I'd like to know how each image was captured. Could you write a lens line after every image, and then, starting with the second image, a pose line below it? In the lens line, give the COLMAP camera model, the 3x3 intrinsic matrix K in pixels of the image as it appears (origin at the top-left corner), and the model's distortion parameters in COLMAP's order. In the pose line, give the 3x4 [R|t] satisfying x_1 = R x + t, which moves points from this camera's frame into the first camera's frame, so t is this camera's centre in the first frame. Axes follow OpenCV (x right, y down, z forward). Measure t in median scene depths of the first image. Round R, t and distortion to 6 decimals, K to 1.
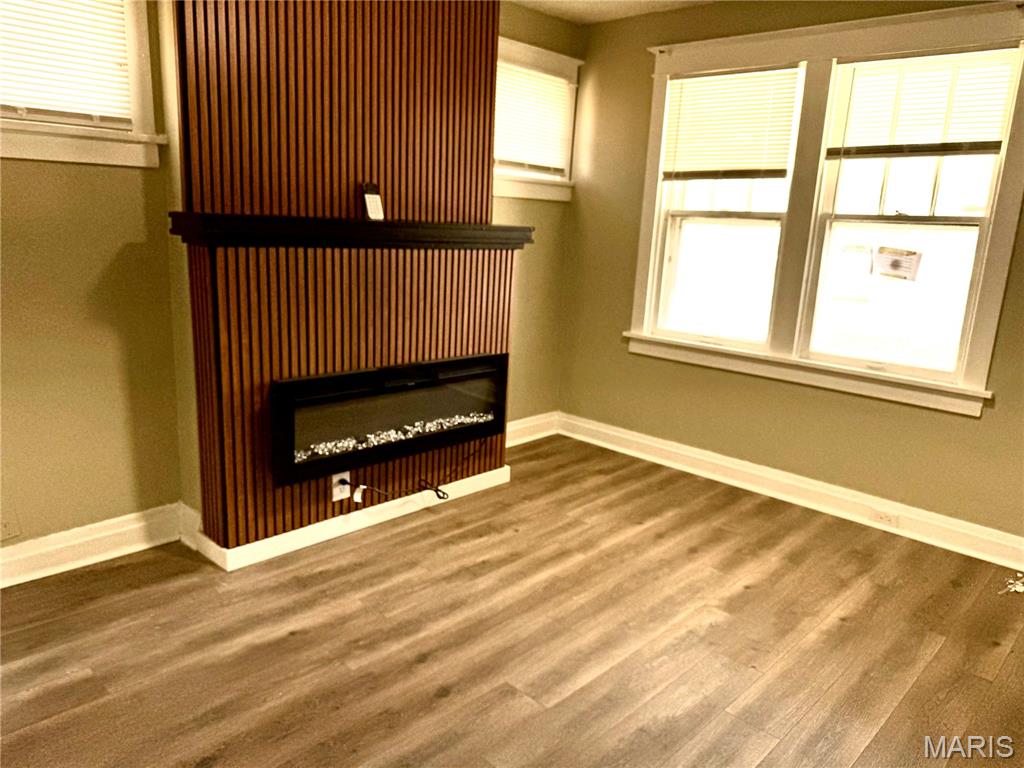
lens RADIAL K [[729.7, 0, 512.0], [0, 729.7, 384.0], [0, 0, 1]] dist [0.103342, -0.138500]
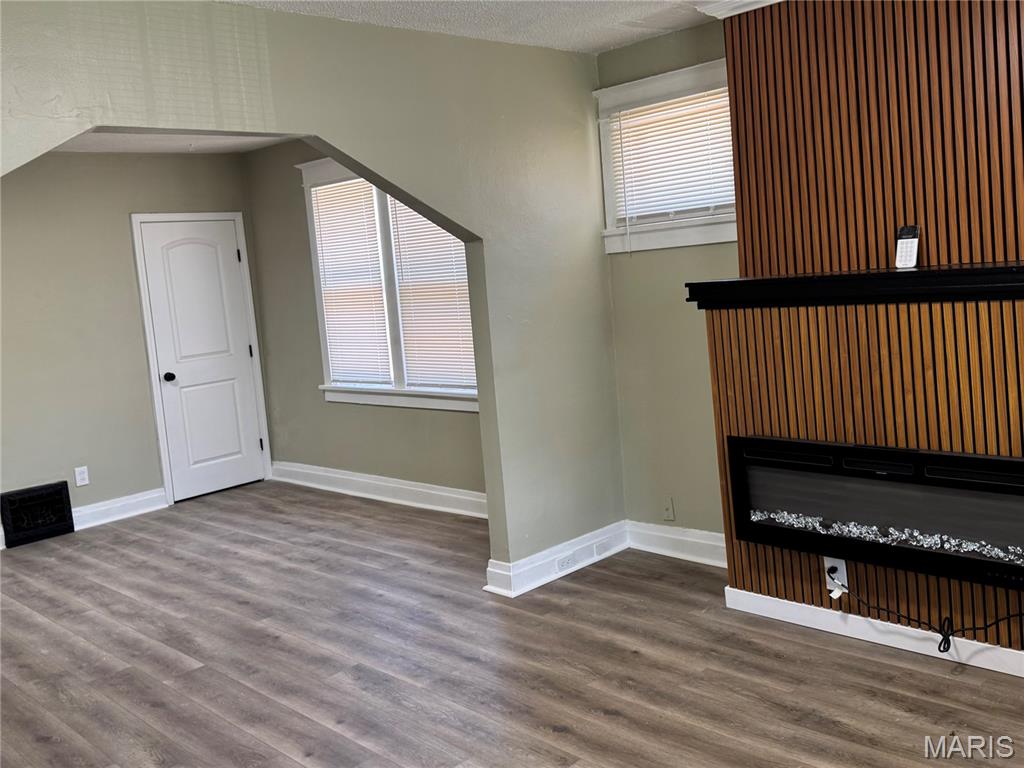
lens RADIAL K [[941.5, 0, 578.1], [0, 941.5, 320.9], [0, 0, 1]] dist [0.004071, -0.002514]
pose [[-0.000307, 0.014375, -0.999897, 0.949560], [-0.143936, 0.989484, 0.014270, -0.141137], [0.989587, 0.143925, 0.001766, 0.712390]]
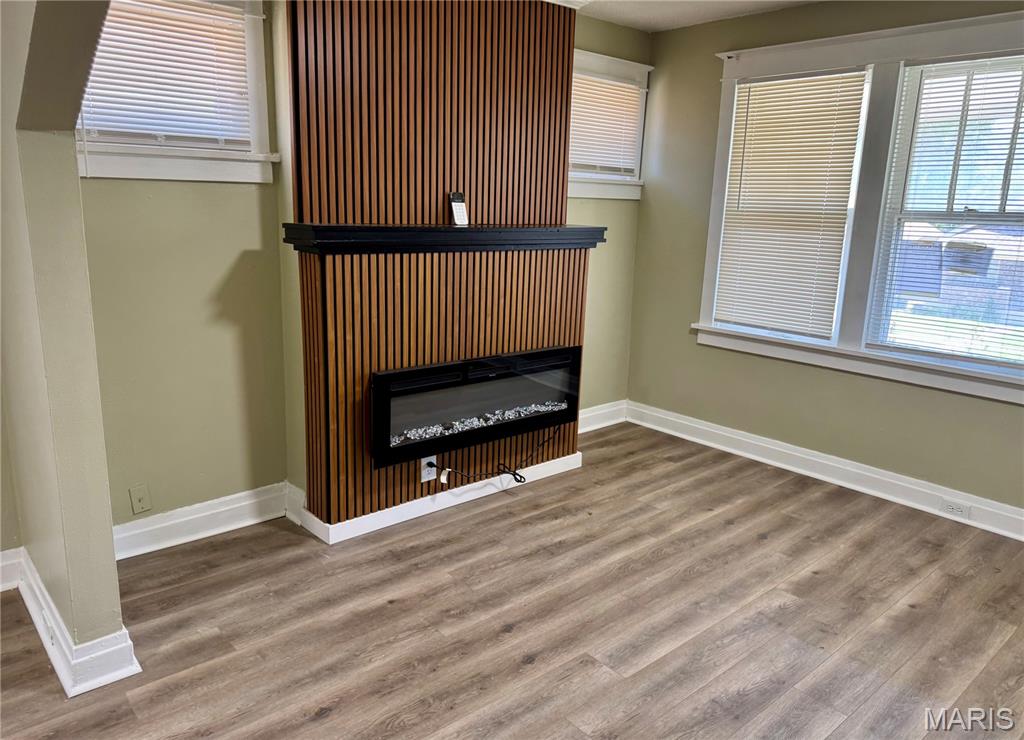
lens RADIAL K [[726.5, 0, 510.9], [0, 726.5, 354.6], [0, 0, 1]] dist [0.114479, -0.138818]
pose [[0.996151, 0.000618, -0.087651, -0.017828], [-0.002212, 0.999834, -0.018088, -0.012089], [0.087625, 0.018212, 0.995987, -0.077107]]
